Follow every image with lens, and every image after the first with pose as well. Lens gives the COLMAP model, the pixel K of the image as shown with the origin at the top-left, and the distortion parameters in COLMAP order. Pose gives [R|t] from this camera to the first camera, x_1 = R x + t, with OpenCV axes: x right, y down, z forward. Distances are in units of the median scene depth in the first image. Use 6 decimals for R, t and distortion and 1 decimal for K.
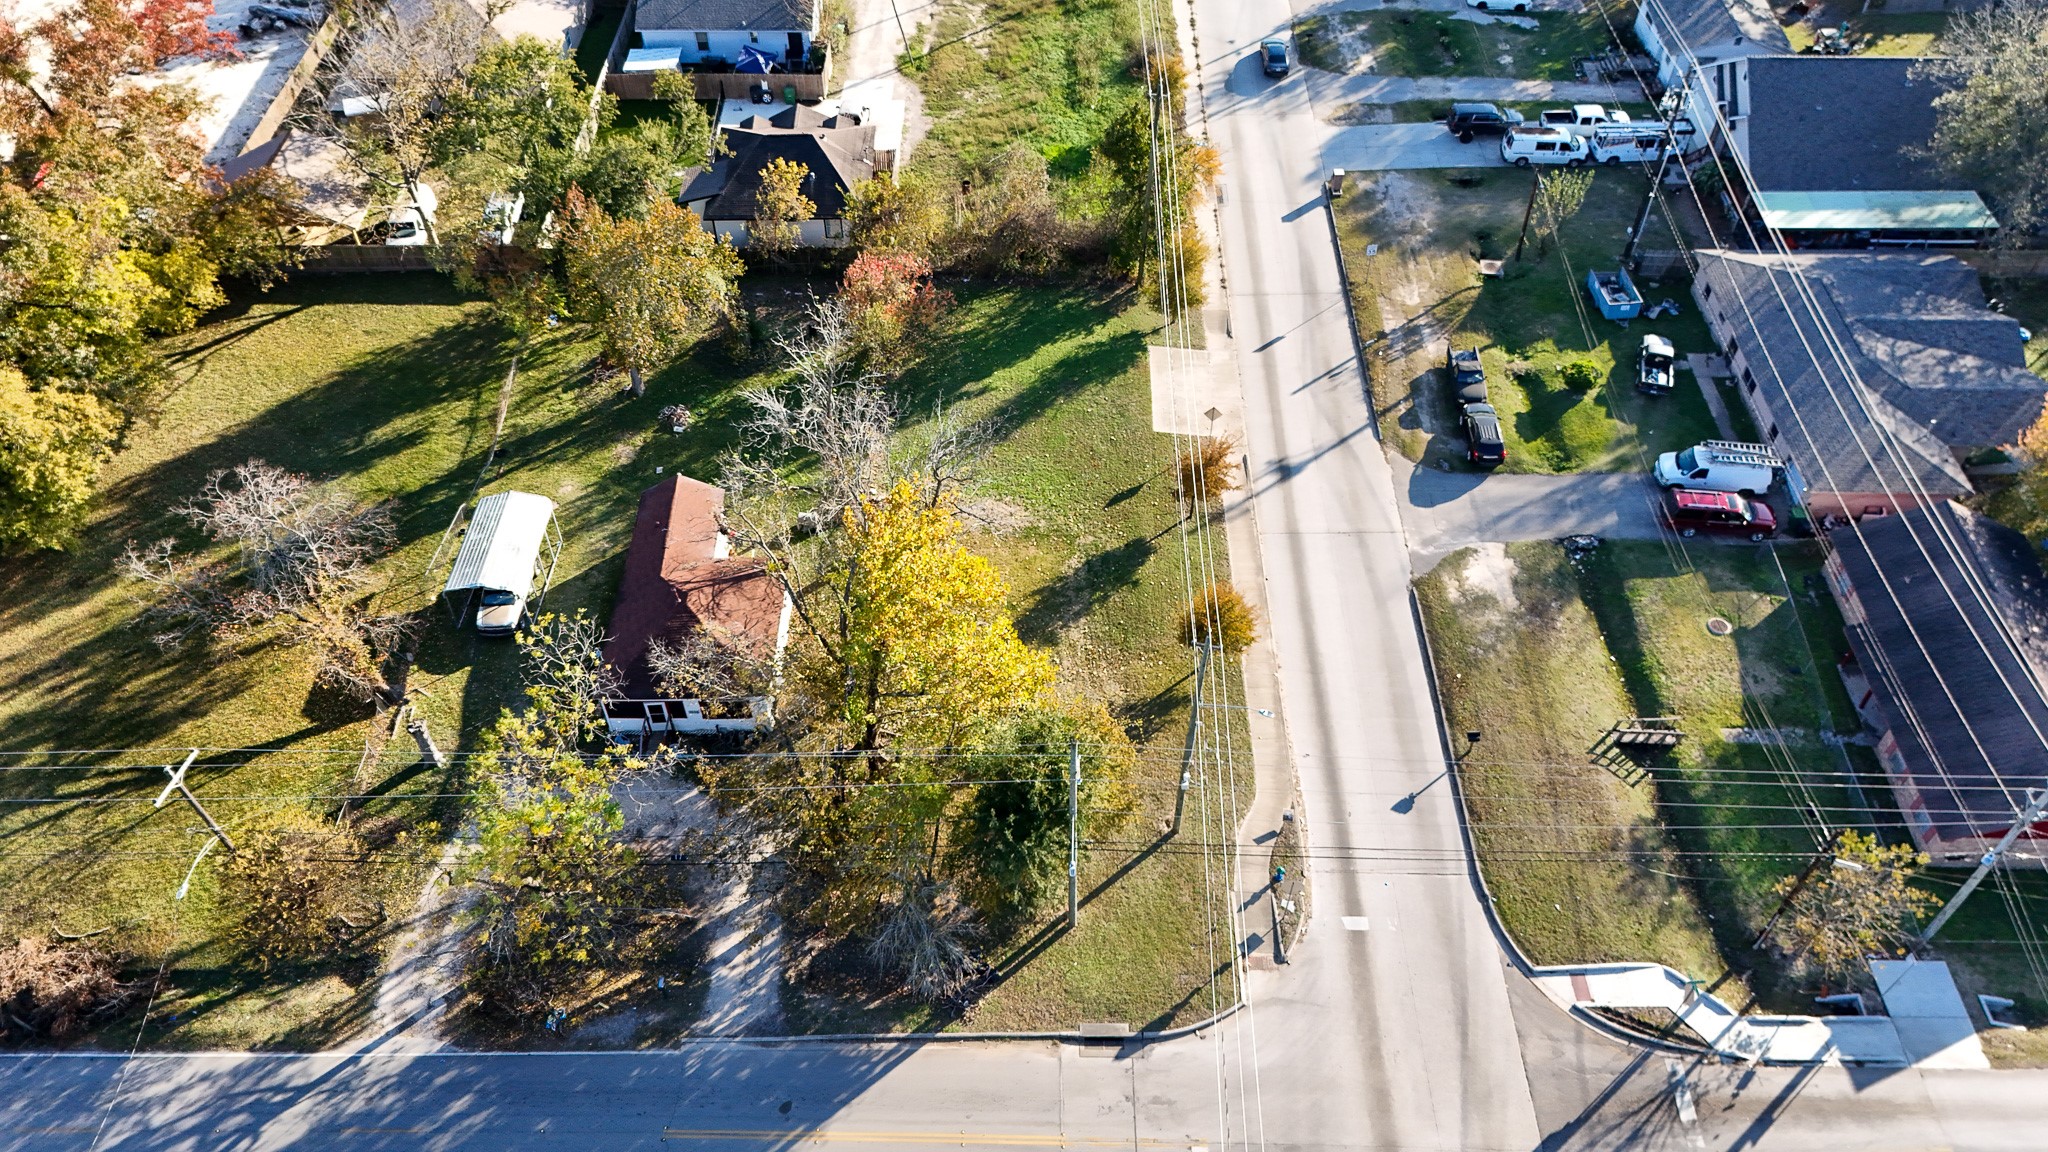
lens RADIAL K [[1497.1, 0, 1020.7], [0, 1497.1, 572.8], [0, 0, 1]] dist [0.042405, -0.031851]
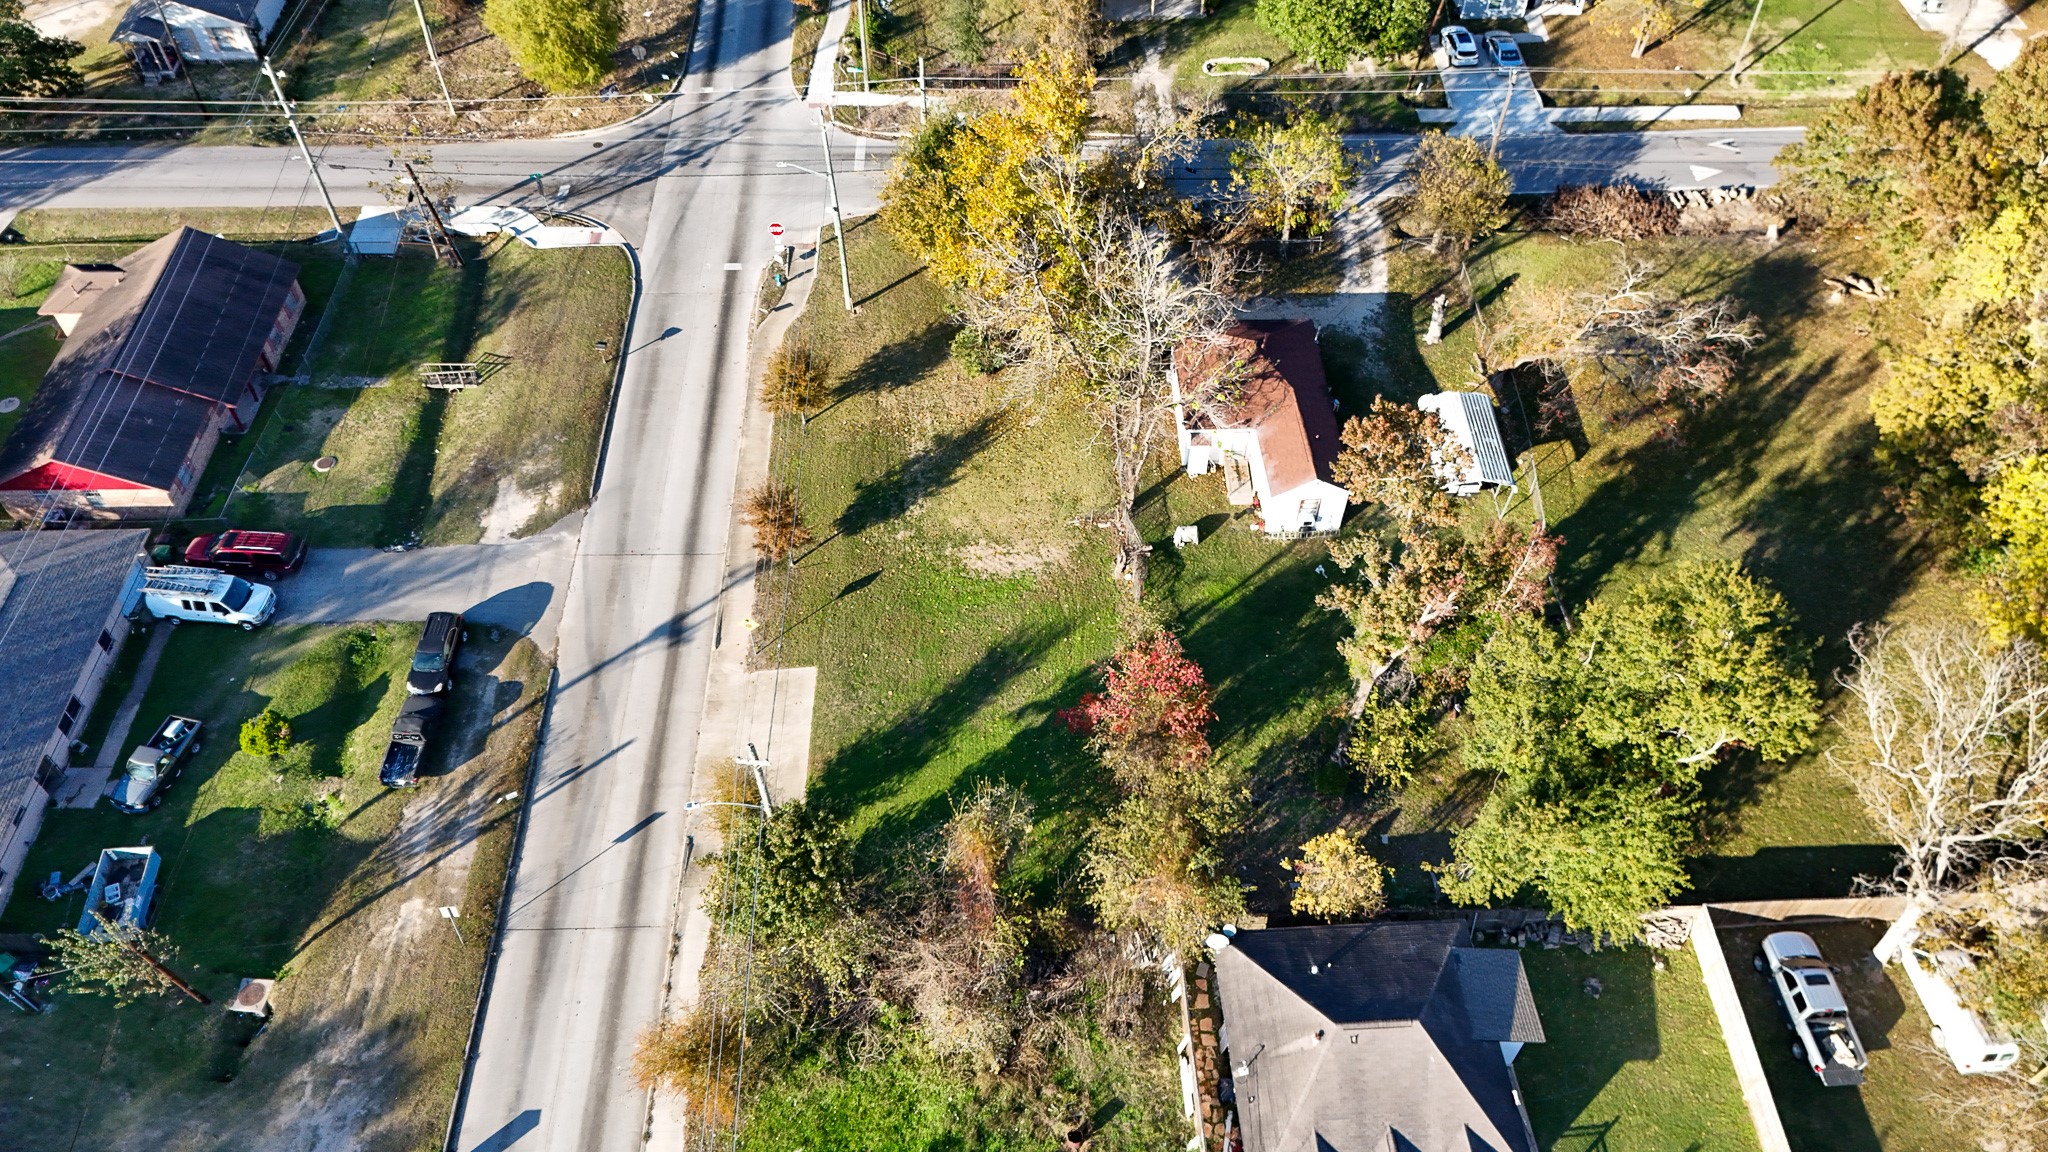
lens RADIAL K [[1497.1, 0, 1022.7], [0, 1497.1, 566.5], [0, 0, 1]] dist [0.042405, -0.031851]
pose [[-0.999341, 0.029821, -0.020699, -0.013211], [-0.024460, -0.131857, 0.990967, -0.975339], [0.026822, 0.990820, 0.132500, 0.866137]]
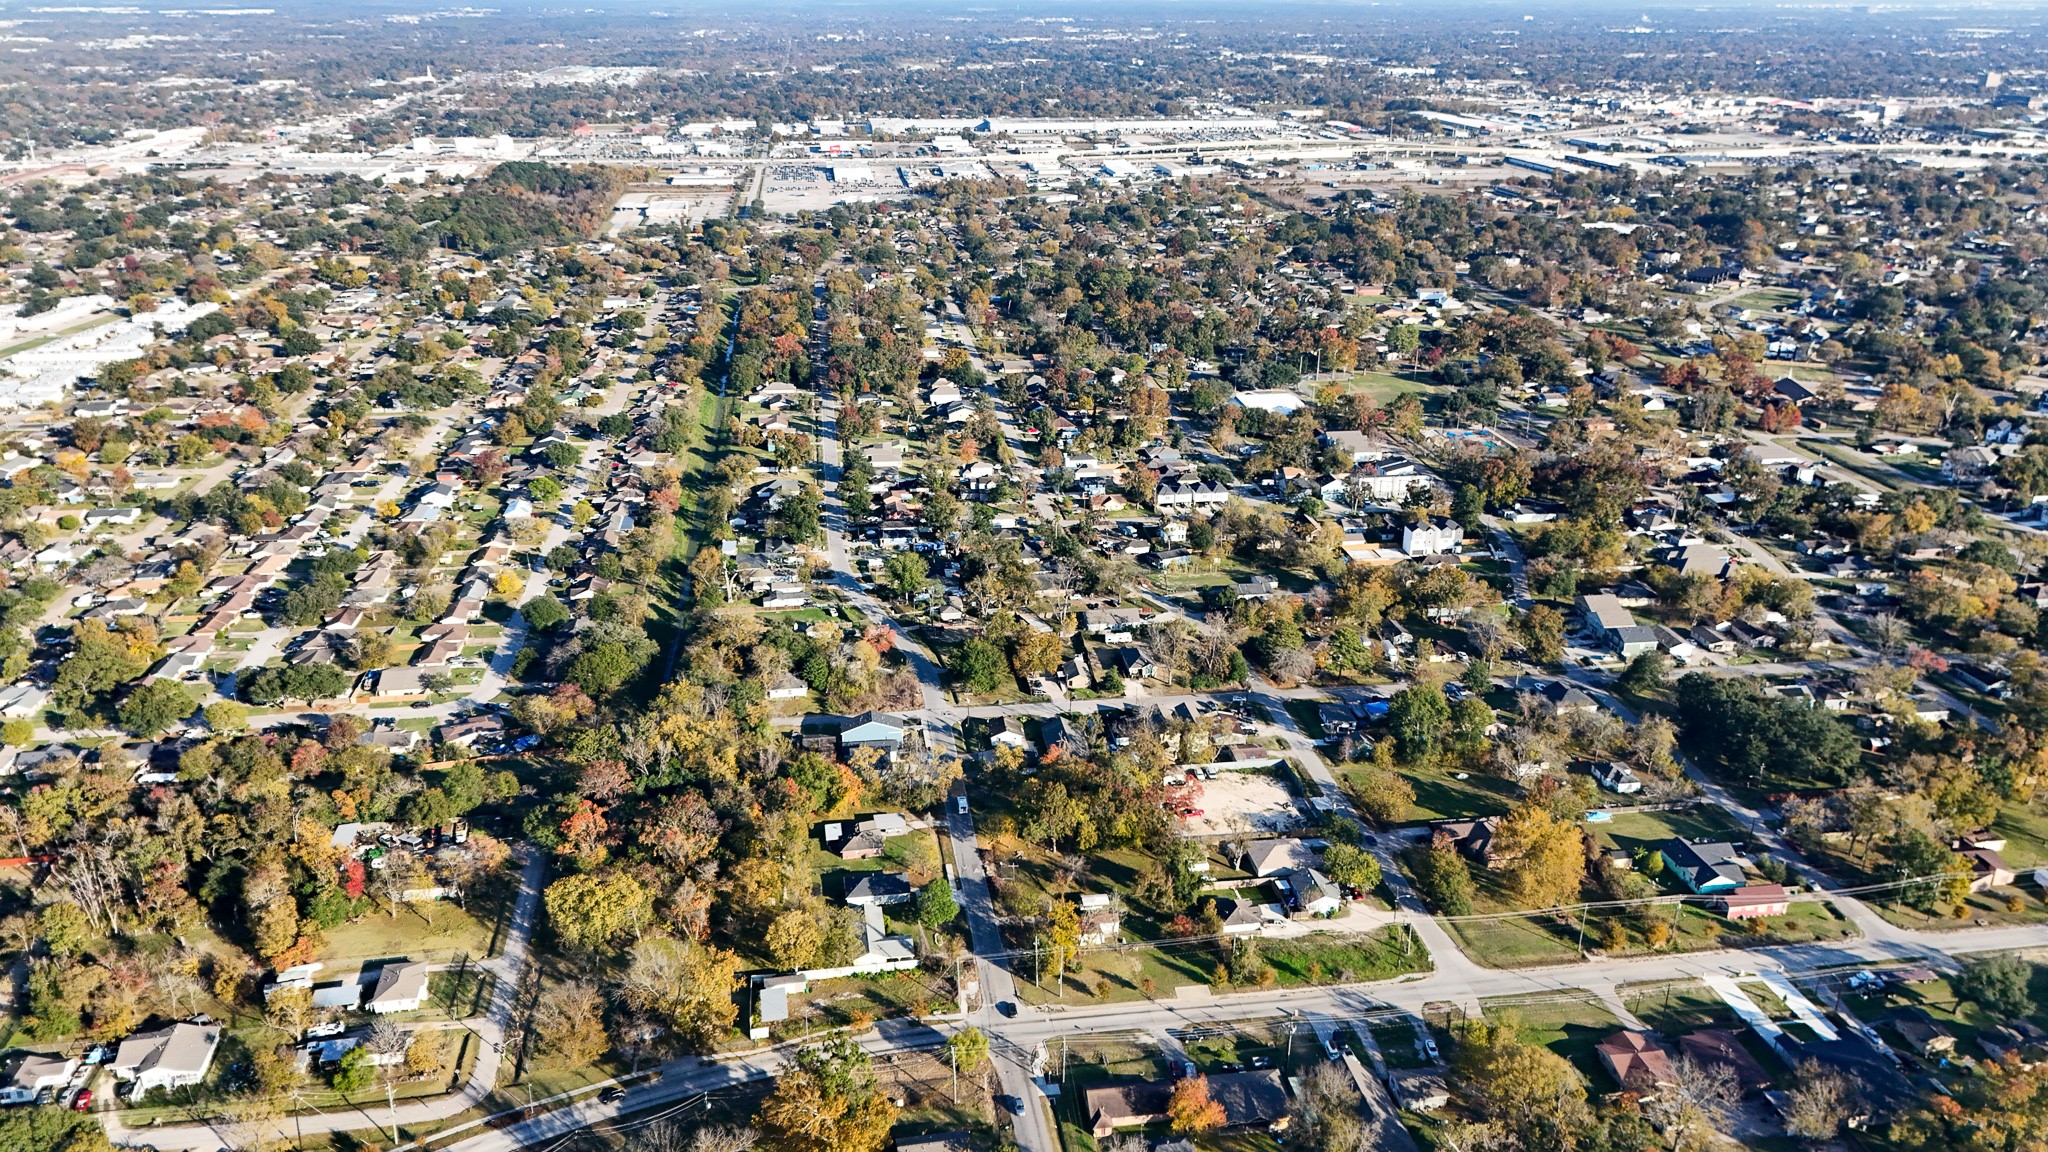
lens RADIAL K [[1497.1, 0, 1020.7], [0, 1497.1, 576.2], [0, 0, 1]] dist [0.042405, -0.031851]
pose [[0.166774, 0.362211, -0.917055, 3.474826], [-0.738073, 0.662571, 0.127472, -1.083549], [0.653785, 0.655594, 0.377838, -1.595862]]
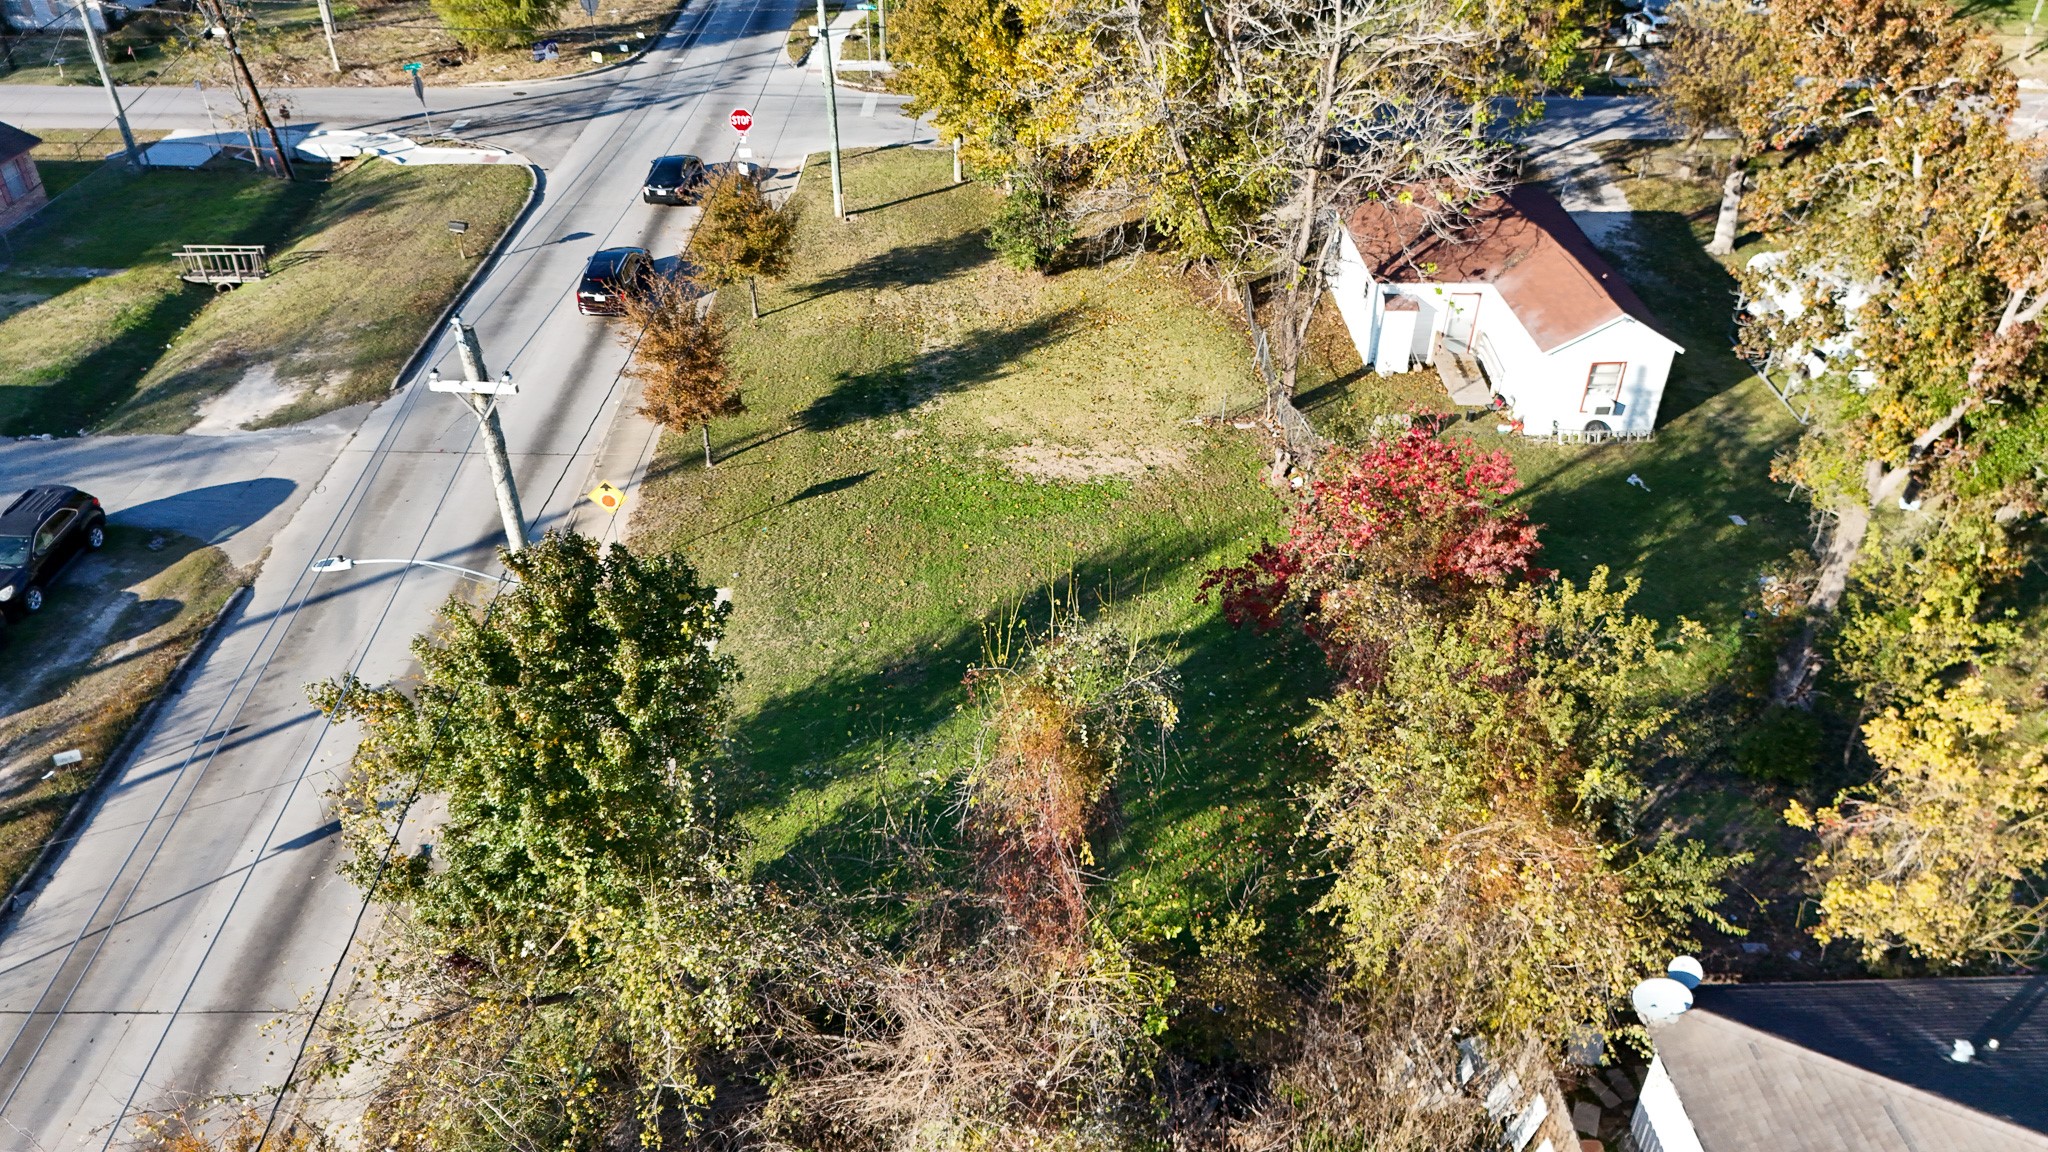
lens RADIAL K [[1497.1, 0, 1023.5], [0, 1497.1, 579.1], [0, 0, 1]] dist [0.042405, -0.031851]
pose [[-0.999868, 0.007015, -0.014683, 0.006637], [-0.013545, 0.141323, 0.989871, -0.573569], [0.009019, 0.989939, -0.141210, 1.105229]]
